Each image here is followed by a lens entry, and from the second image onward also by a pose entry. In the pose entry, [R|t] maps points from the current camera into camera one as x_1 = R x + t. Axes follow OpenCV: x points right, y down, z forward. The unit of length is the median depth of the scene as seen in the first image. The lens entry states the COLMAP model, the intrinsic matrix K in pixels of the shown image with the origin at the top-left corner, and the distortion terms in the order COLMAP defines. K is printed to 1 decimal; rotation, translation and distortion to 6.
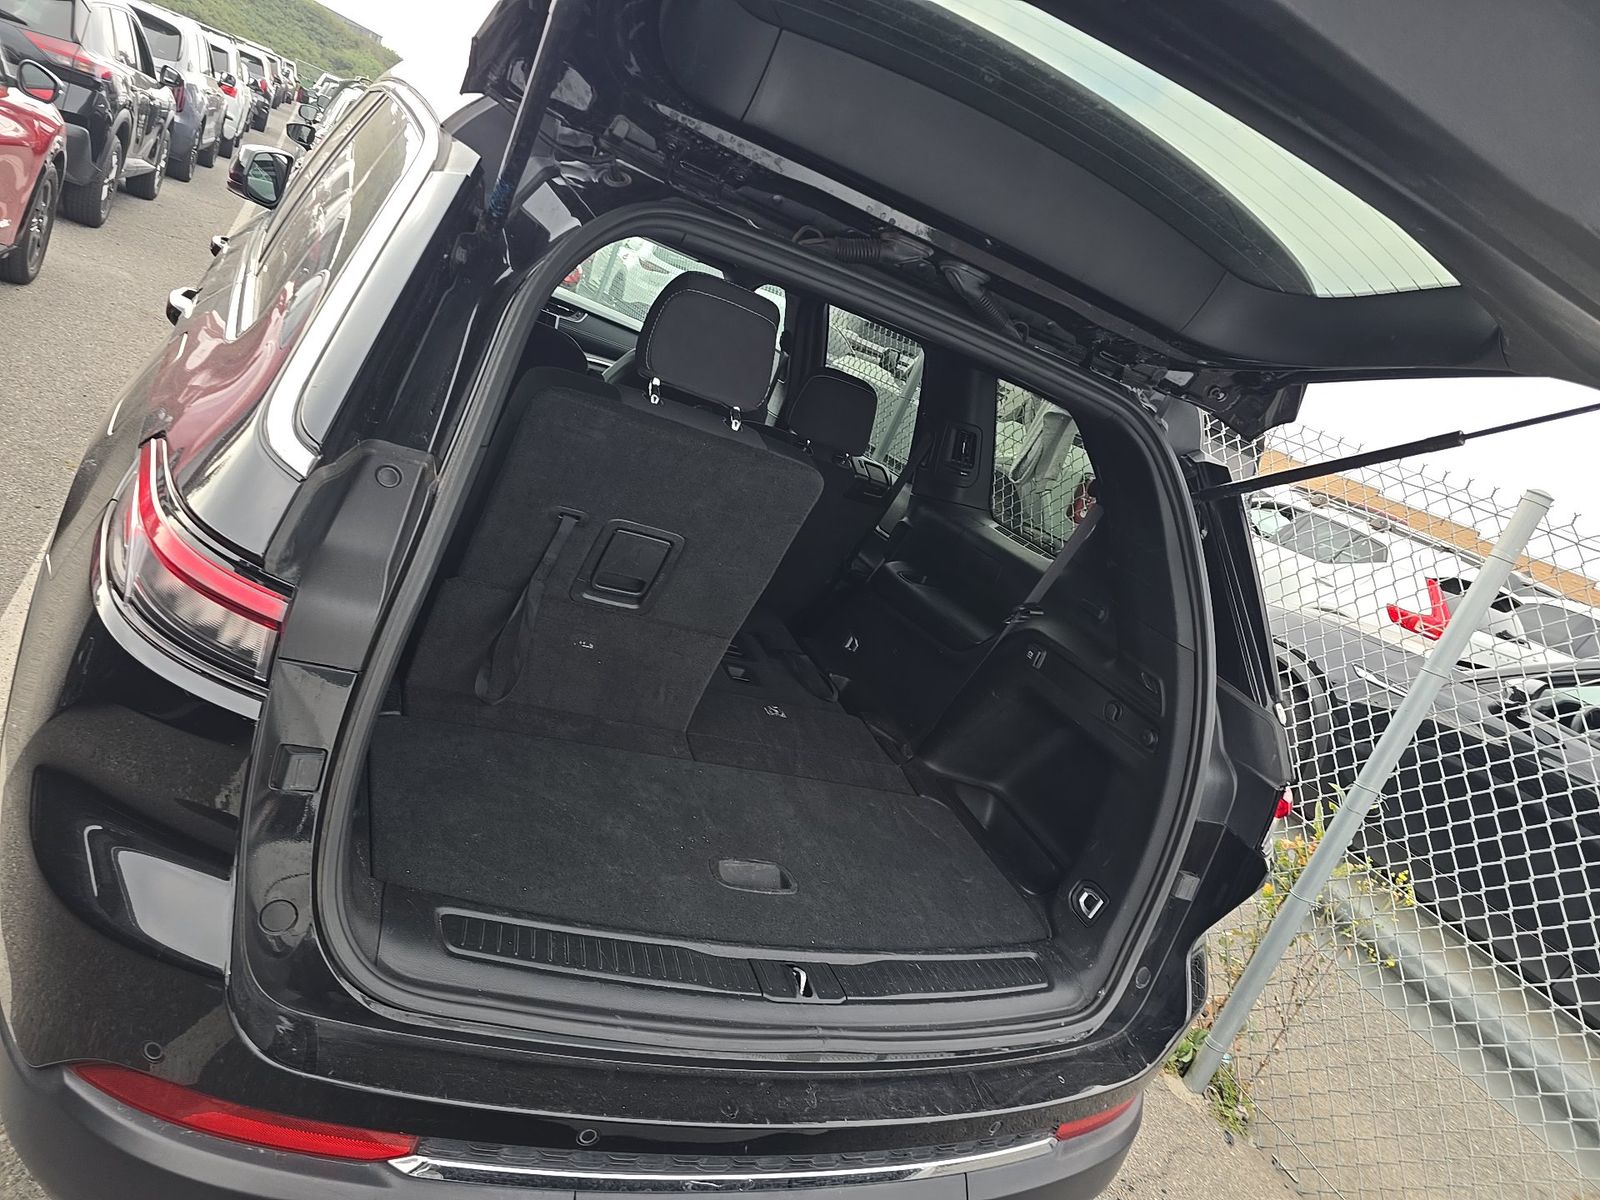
lens RADIAL K [[1052.8, 0, 785.3], [0, 1052.8, 597.5], [0, 0, 1]] dist [0.044046, -0.049024]
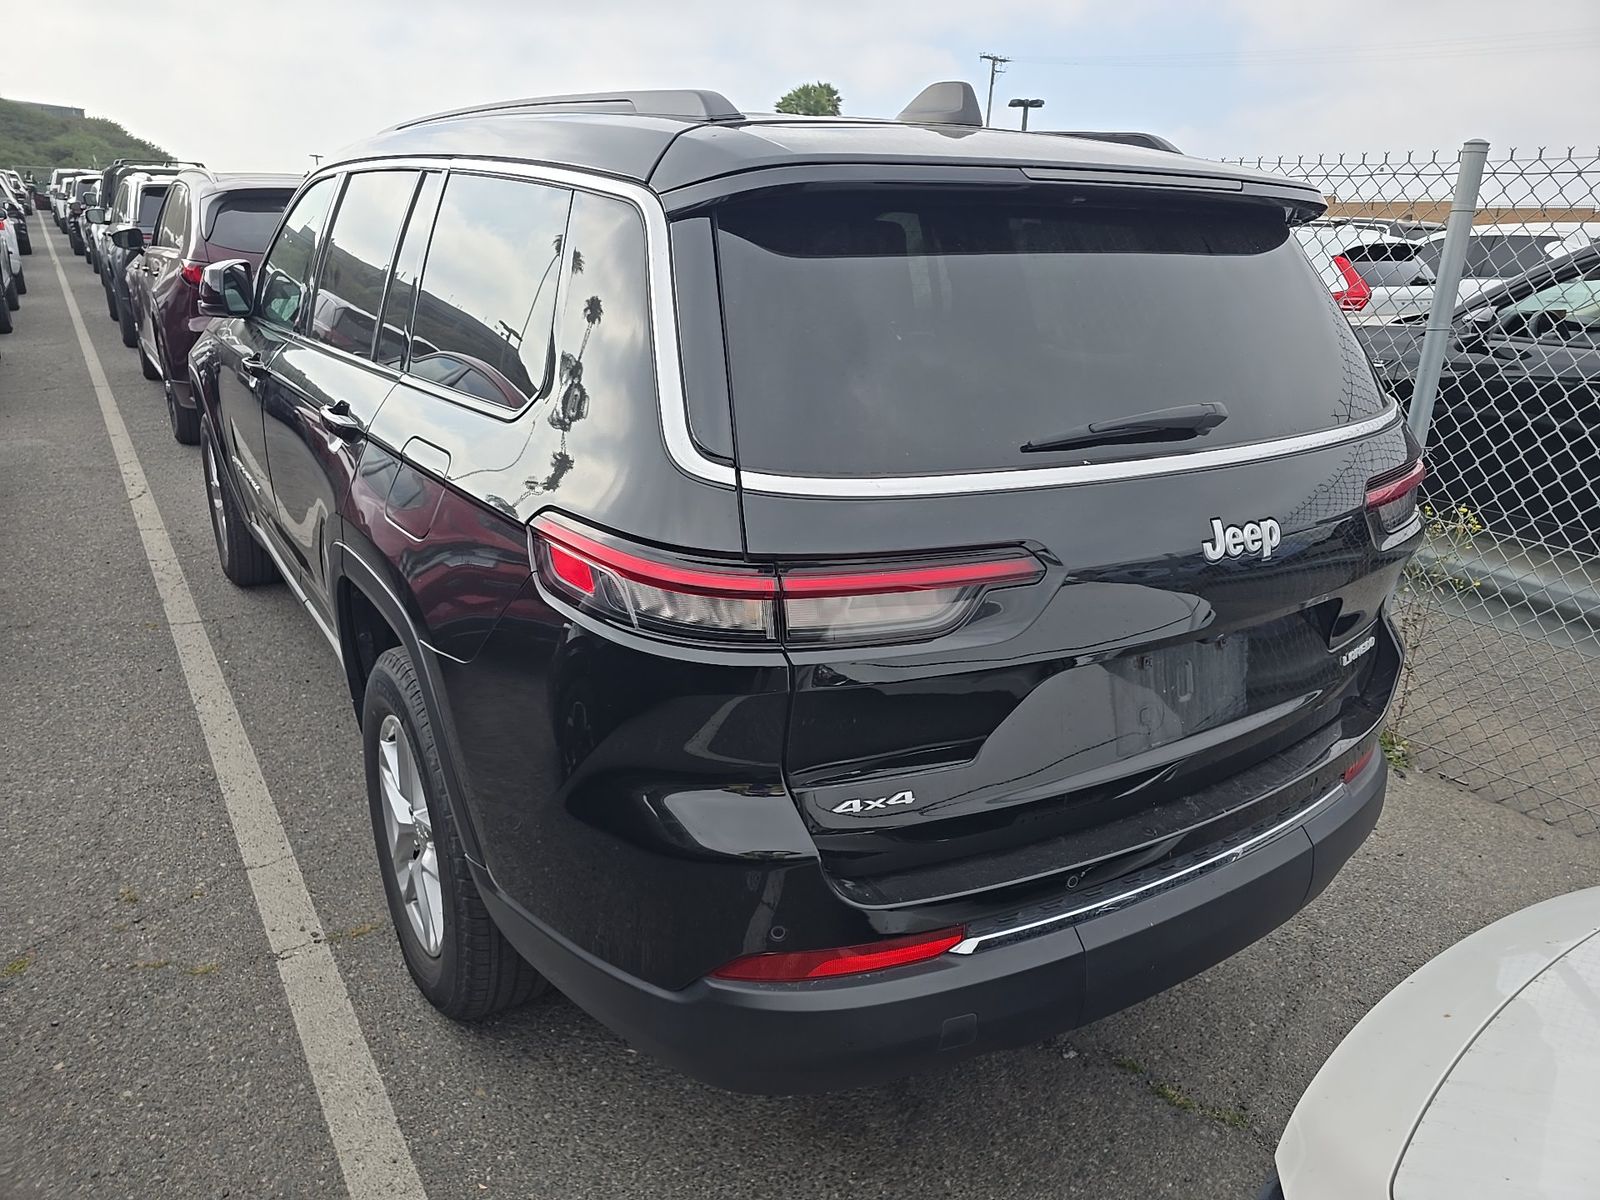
lens RADIAL K [[1064.5, 0, 800.0], [0, 1064.5, 600.0], [0, 0, 1]] dist [0.042958, -0.043704]
pose [[0.924778, -0.377869, 0.044729, -0.096642], [0.371938, 0.922491, 0.103304, -0.018463], [-0.080298, -0.078897, 0.993644, -0.057237]]
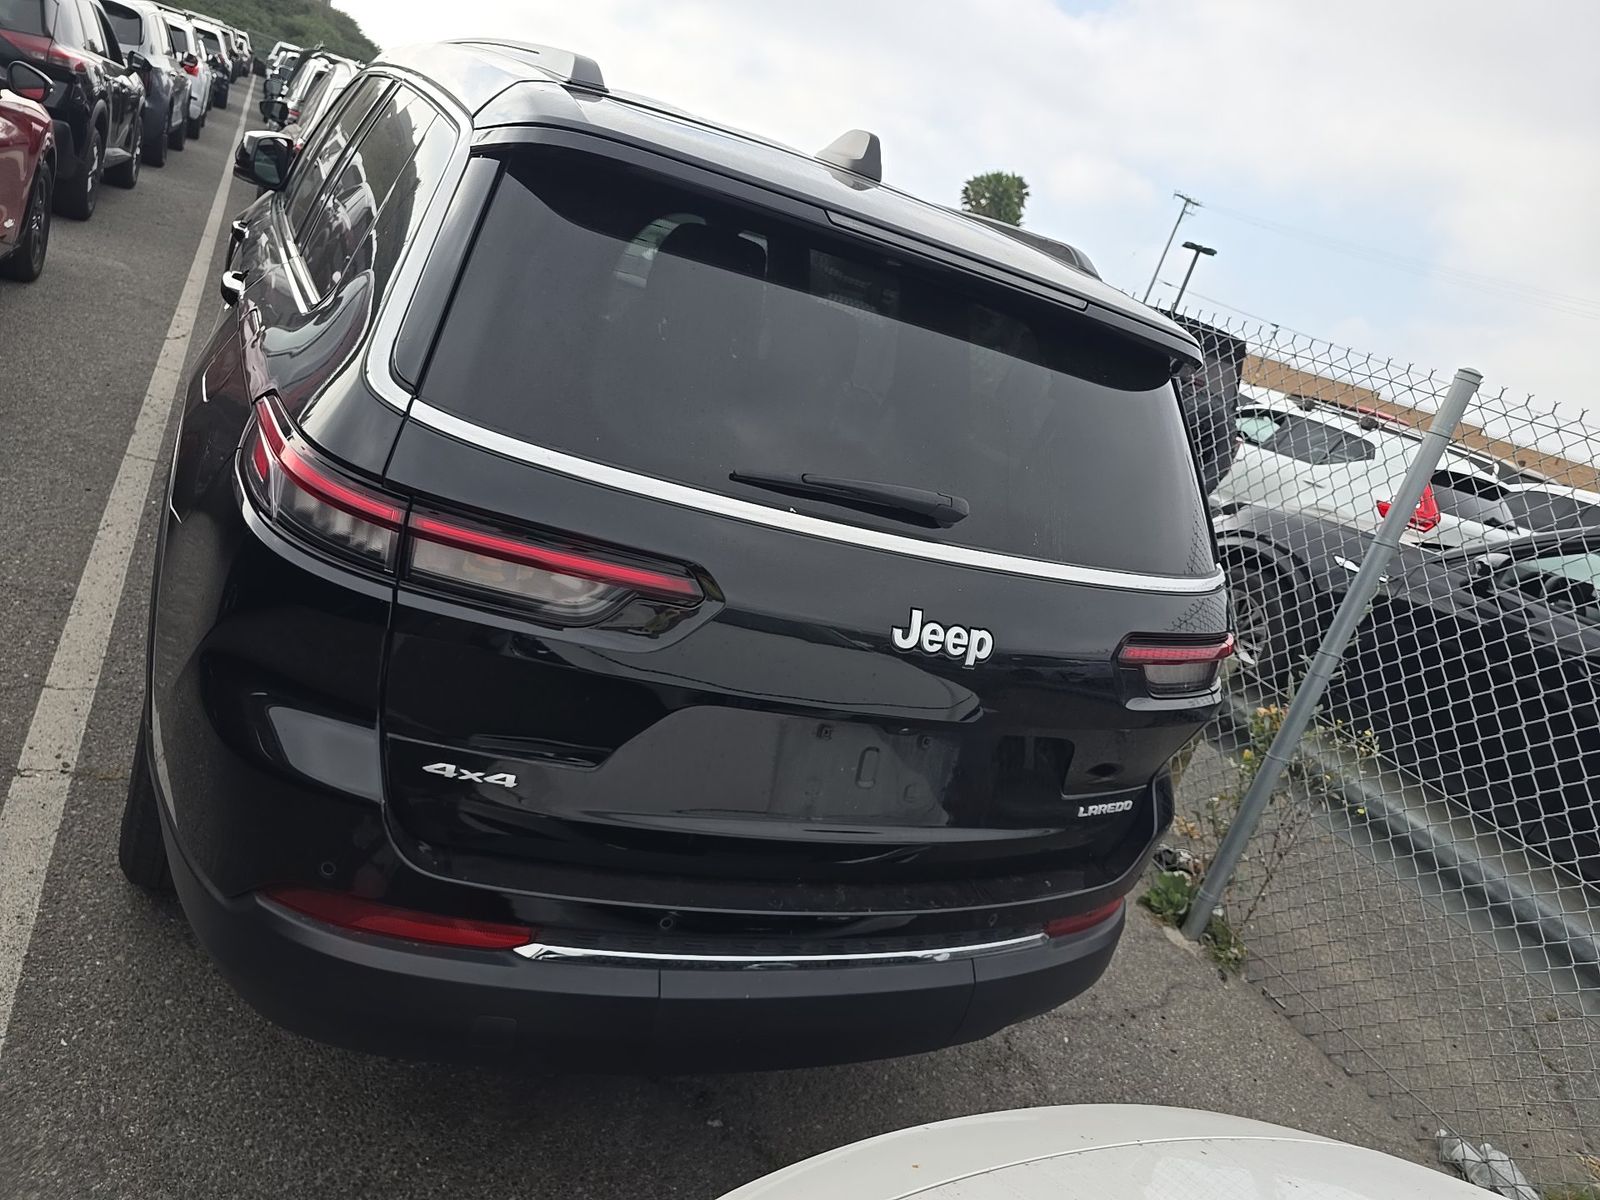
lens RADIAL K [[1062.8, 0, 800.0], [0, 1062.8, 600.0], [0, 0, 1]] dist [0.041940, -0.045942]
pose [[0.997114, -0.075653, 0.006381, -0.001194], [0.075239, 0.995900, 0.050221, 0.015156], [-0.010154, -0.049596, 0.998718, -0.055590]]
